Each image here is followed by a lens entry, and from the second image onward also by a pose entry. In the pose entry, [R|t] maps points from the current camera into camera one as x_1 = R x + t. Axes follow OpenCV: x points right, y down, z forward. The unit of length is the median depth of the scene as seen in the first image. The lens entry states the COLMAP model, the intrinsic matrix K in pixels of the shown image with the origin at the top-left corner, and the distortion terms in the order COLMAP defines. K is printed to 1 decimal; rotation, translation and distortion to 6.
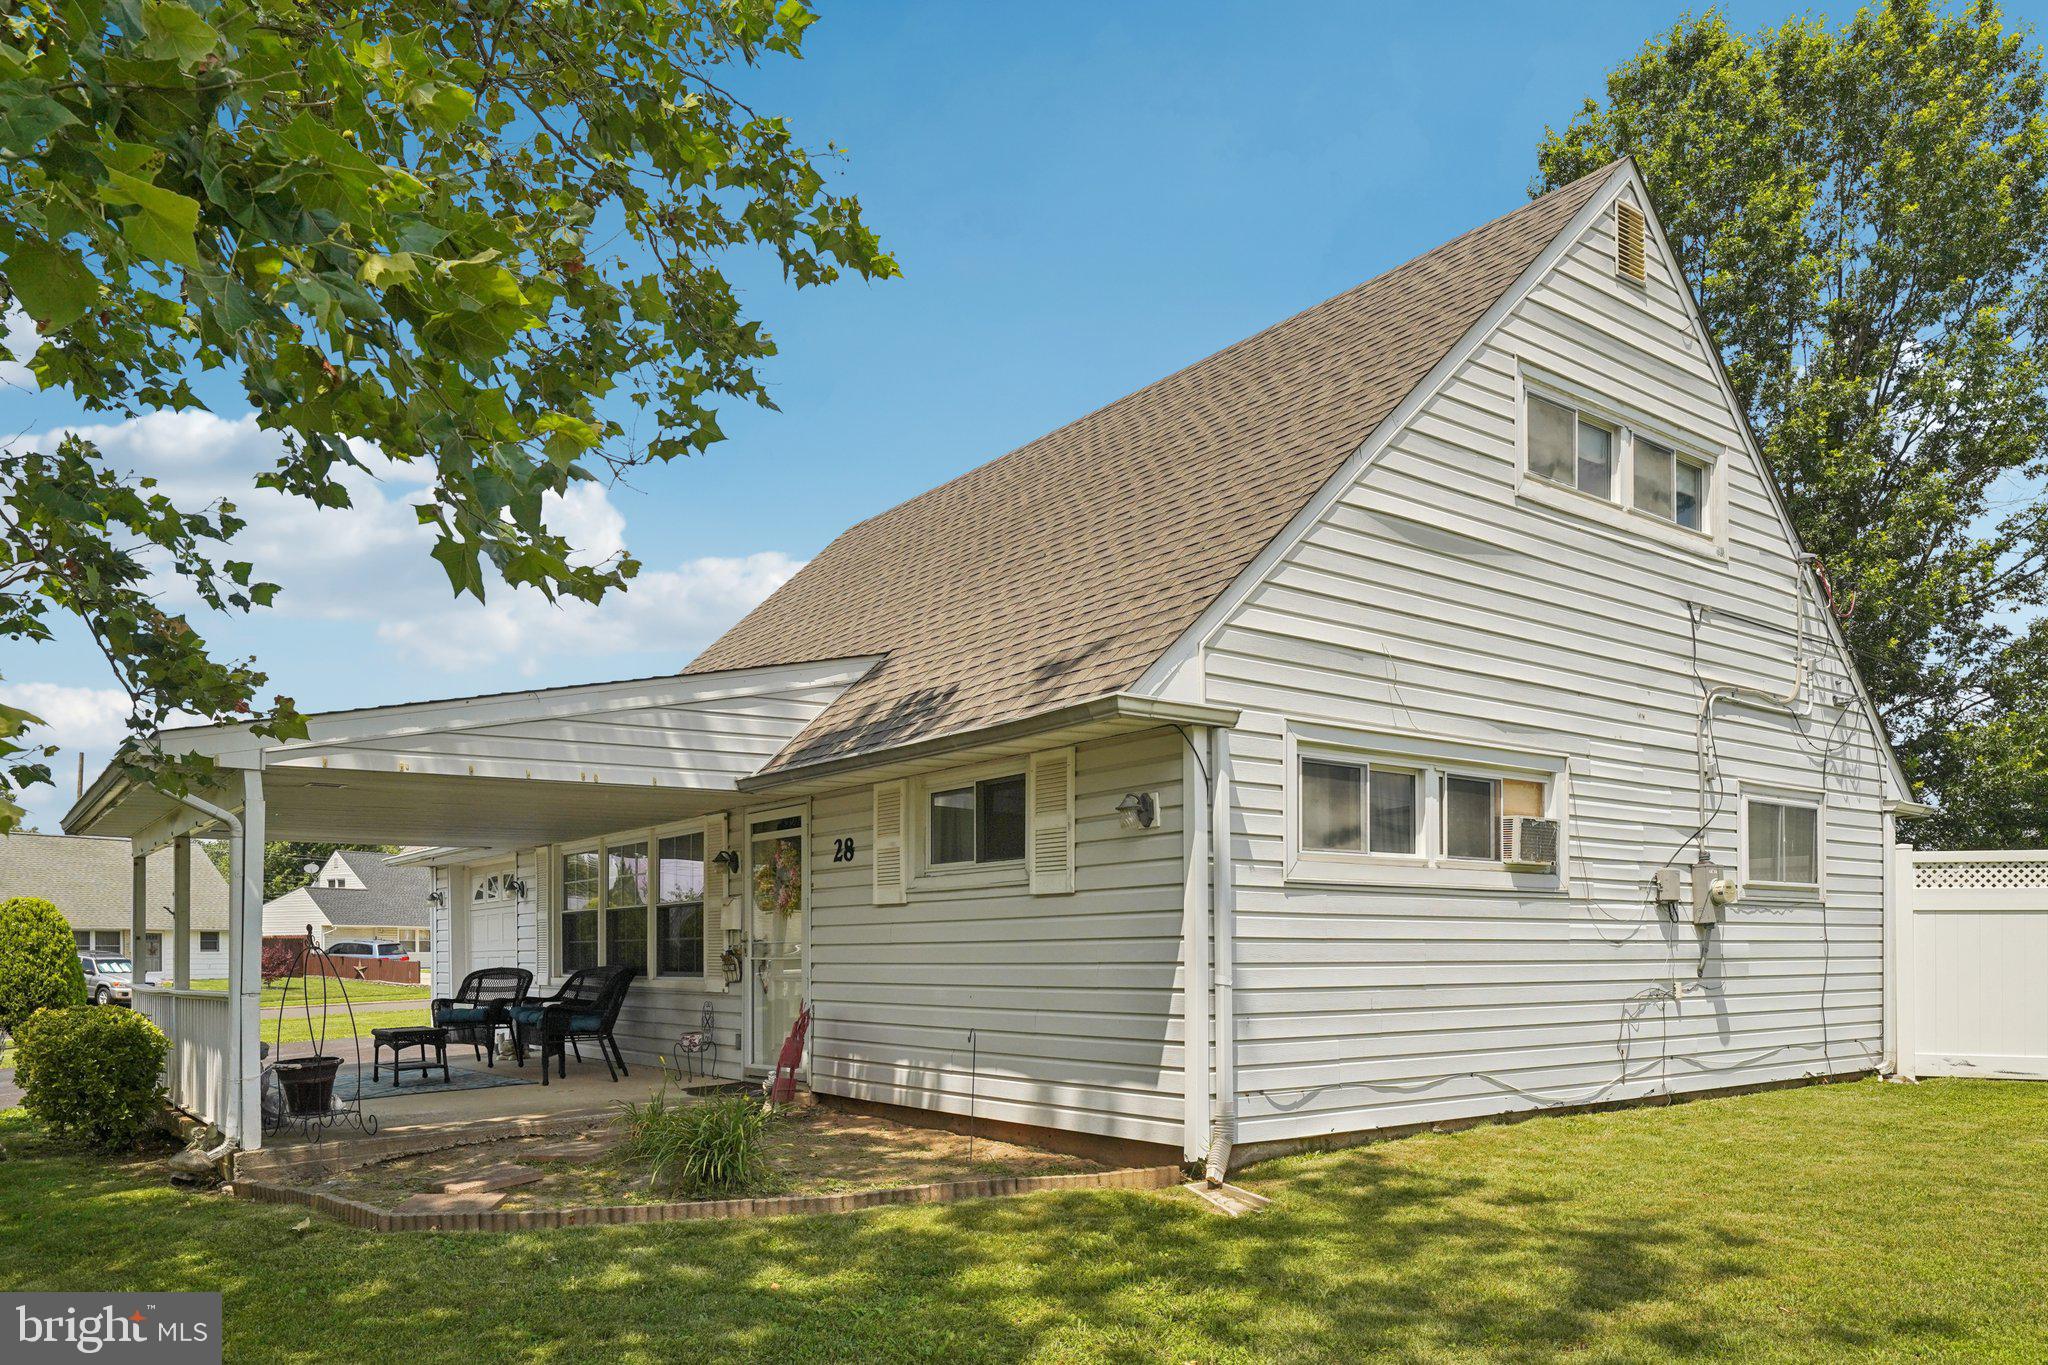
lens RADIAL K [[1368.3, 0, 992.0], [0, 1368.3, 932.5], [0, 0, 1]] dist [0.013884, 0.000462]
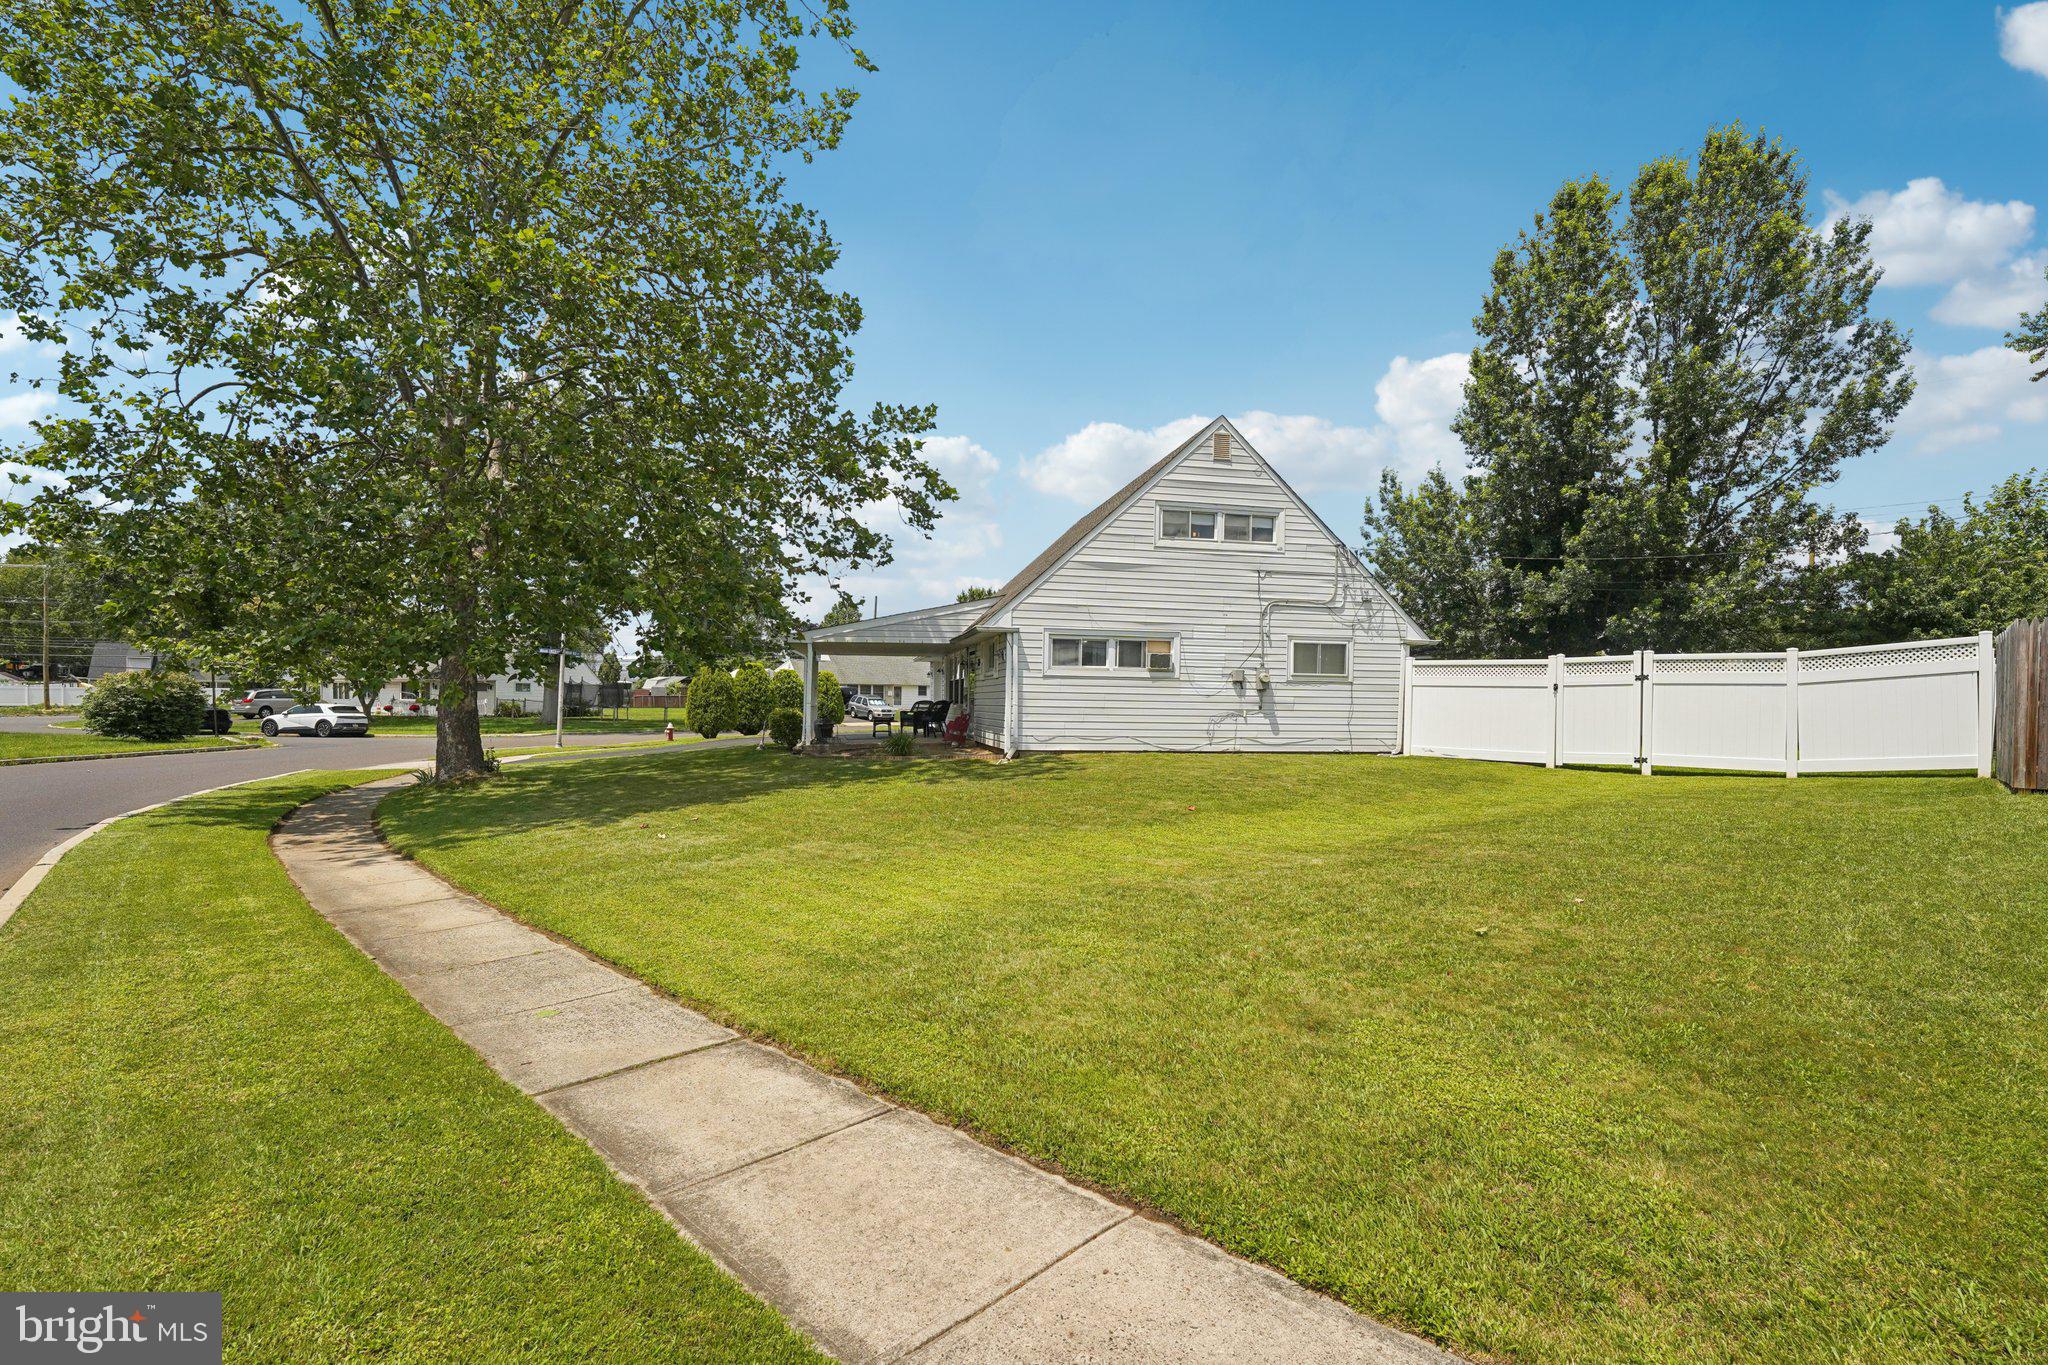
lens RADIAL K [[926.2, 0, 1021.3], [0, 926.2, 697.2], [0, 0, 1]] dist [0.001625, 0.000155]
pose [[0.901876, 0.016360, -0.431685, 0.908072], [-0.013142, 0.999859, 0.010438, -0.004550], [0.431795, -0.003740, 0.901964, -0.868841]]
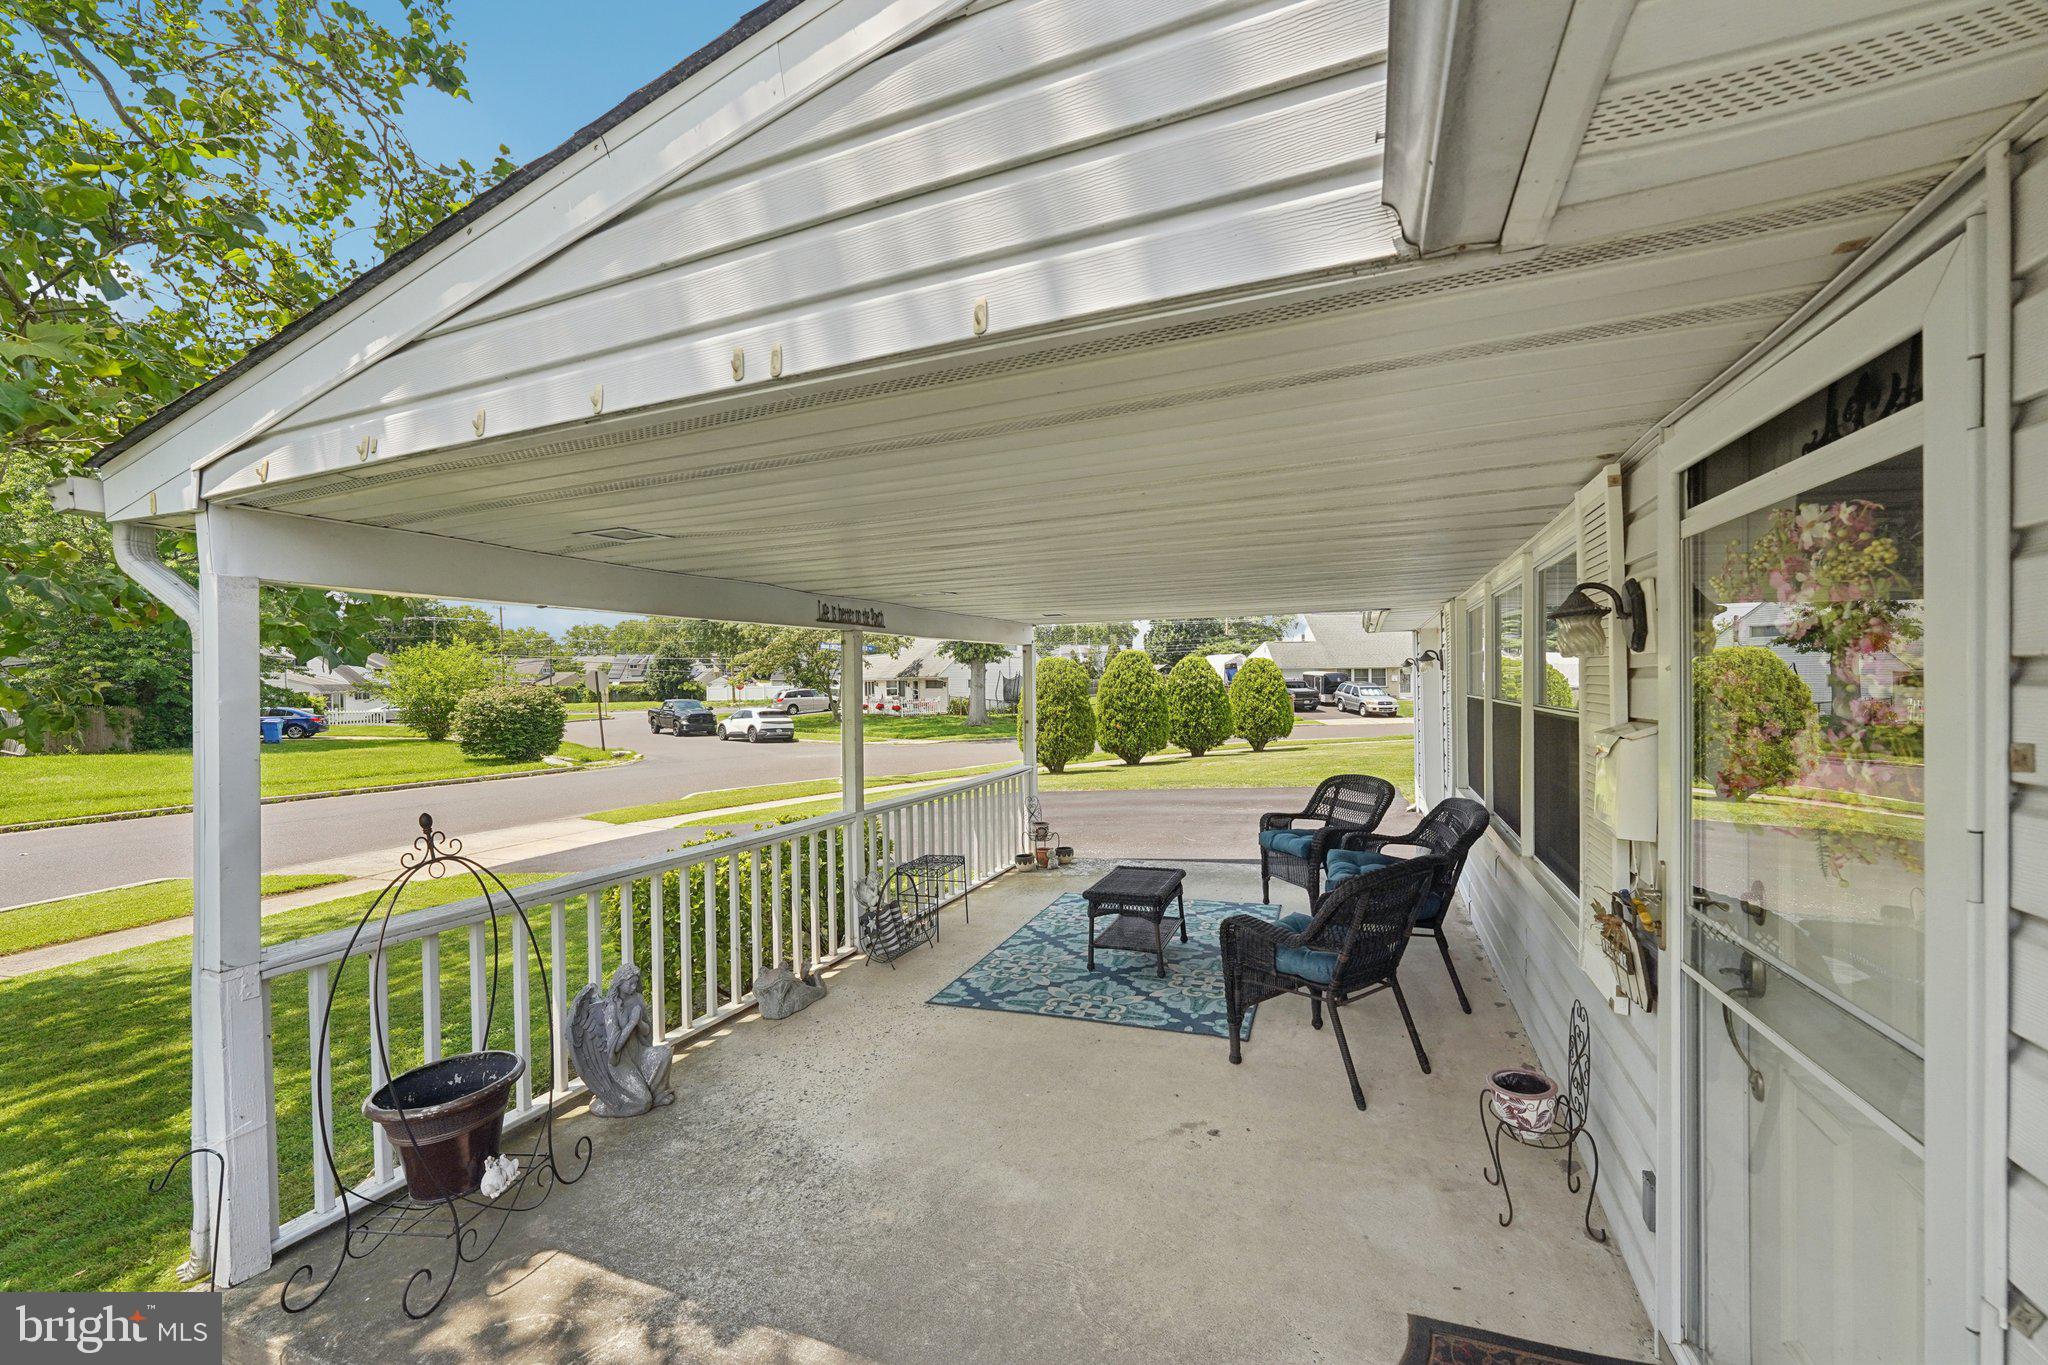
lens RADIAL K [[807.7, 0, 1030.3], [0, 807.7, 683.3], [0, 0, 1]] dist [-0.014836, 0.001692]
pose [[0.507981, 0.006427, -0.861344, -0.125730], [0.017918, 0.999677, 0.018026, -0.051033], [0.861182, -0.024590, 0.507702, 0.971086]]
